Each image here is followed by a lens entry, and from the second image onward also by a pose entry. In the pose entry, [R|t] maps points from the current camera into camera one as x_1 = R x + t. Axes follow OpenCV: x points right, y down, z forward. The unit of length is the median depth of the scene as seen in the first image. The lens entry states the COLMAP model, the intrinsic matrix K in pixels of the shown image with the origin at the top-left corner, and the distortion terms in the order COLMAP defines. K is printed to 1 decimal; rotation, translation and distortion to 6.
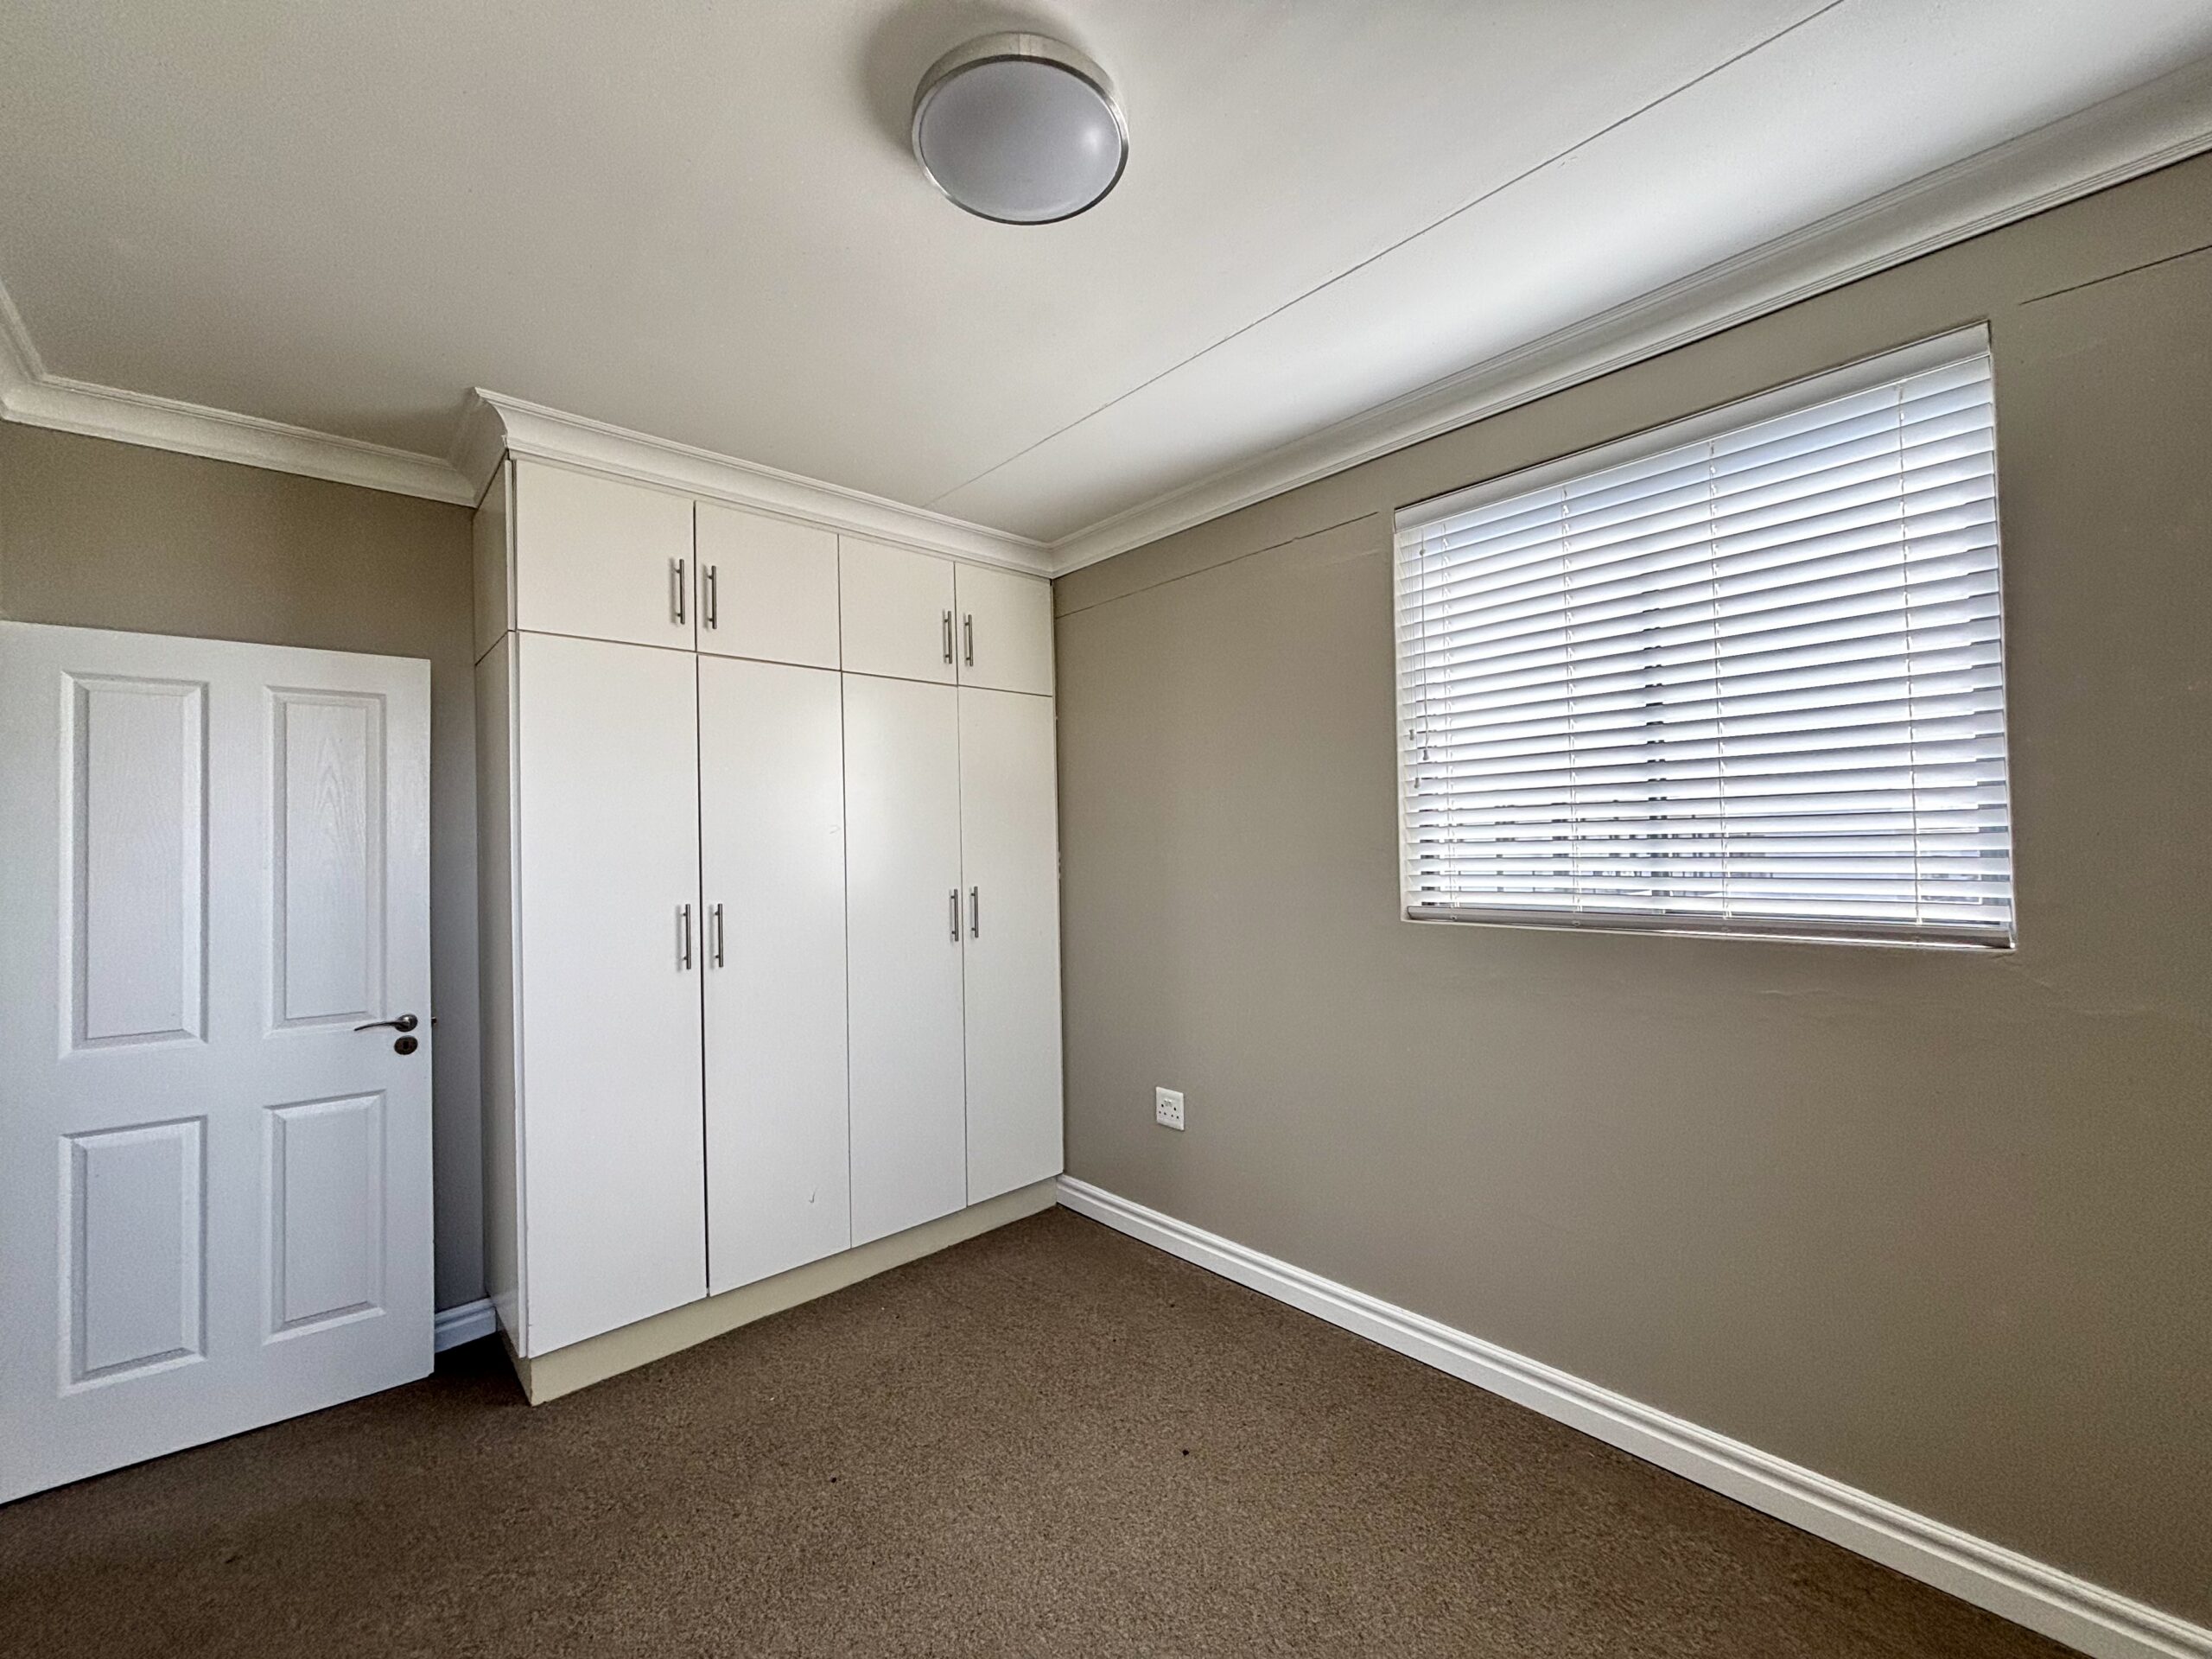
lens RADIAL K [[886.5, 0, 1108.2], [0, 886.5, 833.3], [0, 0, 1]] dist [0.007713, -0.003535]
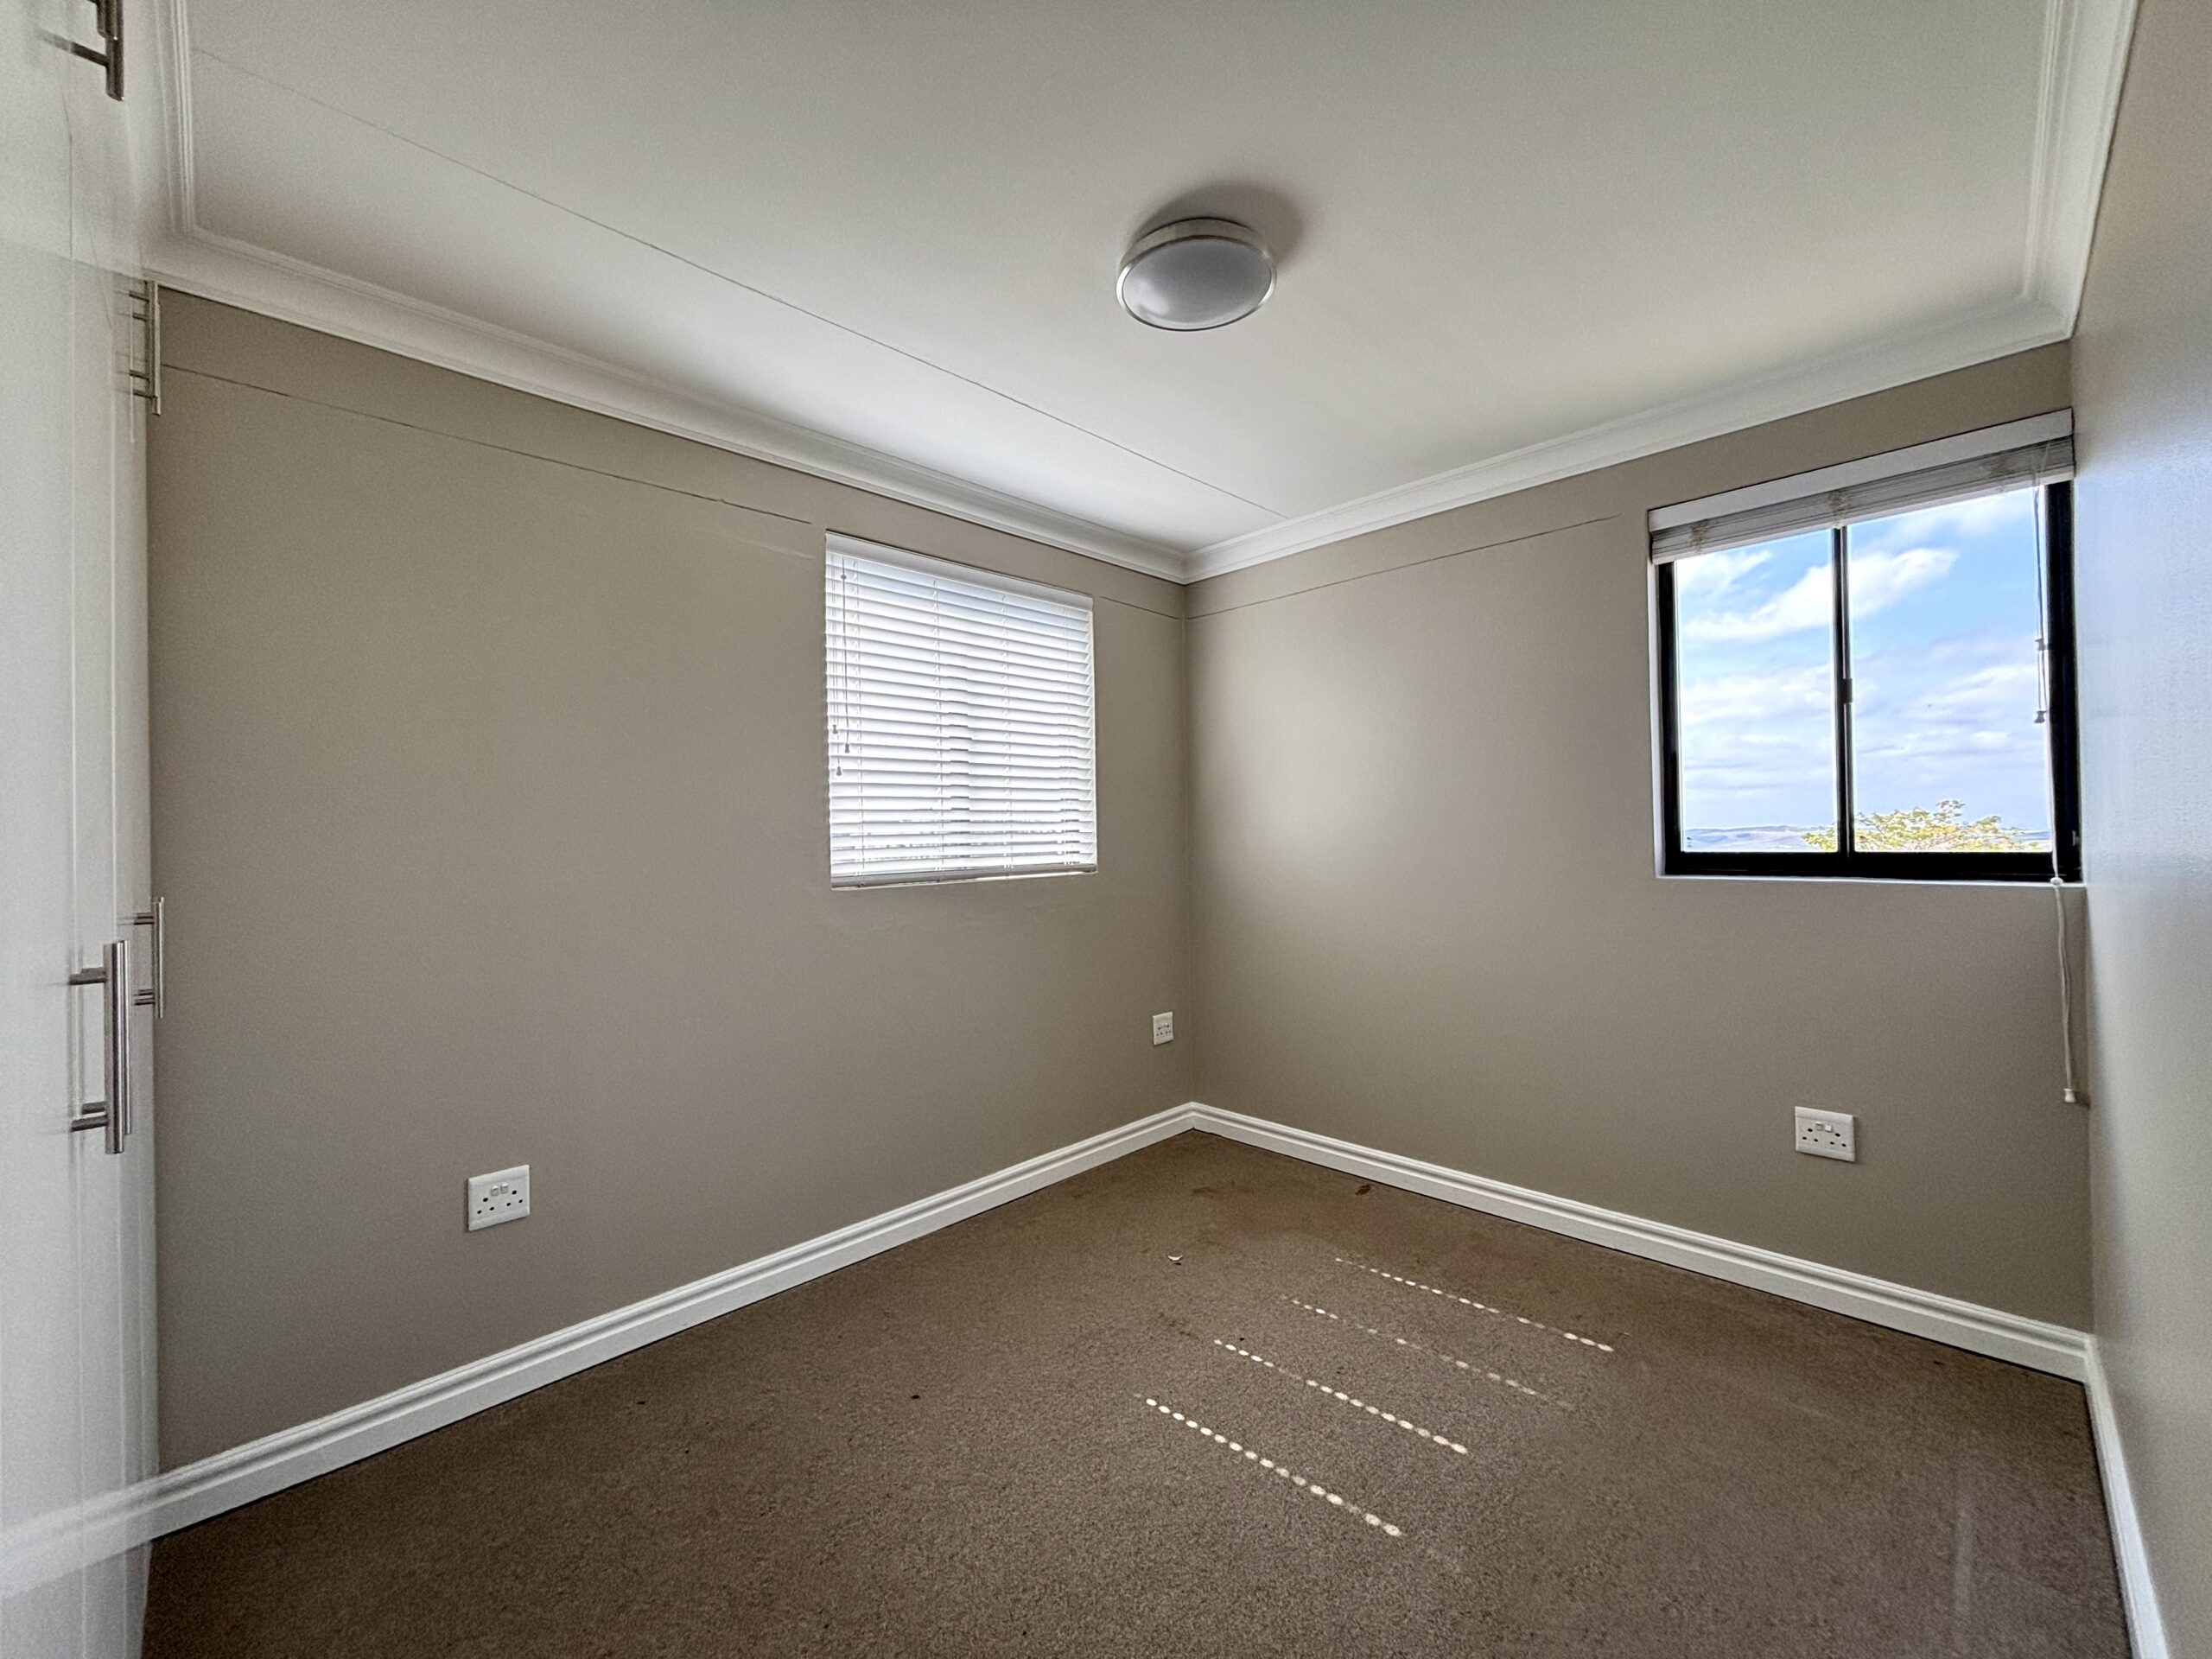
lens RADIAL K [[886.5, 0, 1109.3], [0, 886.5, 826.9], [0, 0, 1]] dist [0.007713, -0.003535]
pose [[-0.046147, 0.022945, 0.998671, -0.845252], [-0.000888, 0.999735, -0.023011, 0.043371], [-0.998934, -0.001949, -0.046114, 0.707678]]
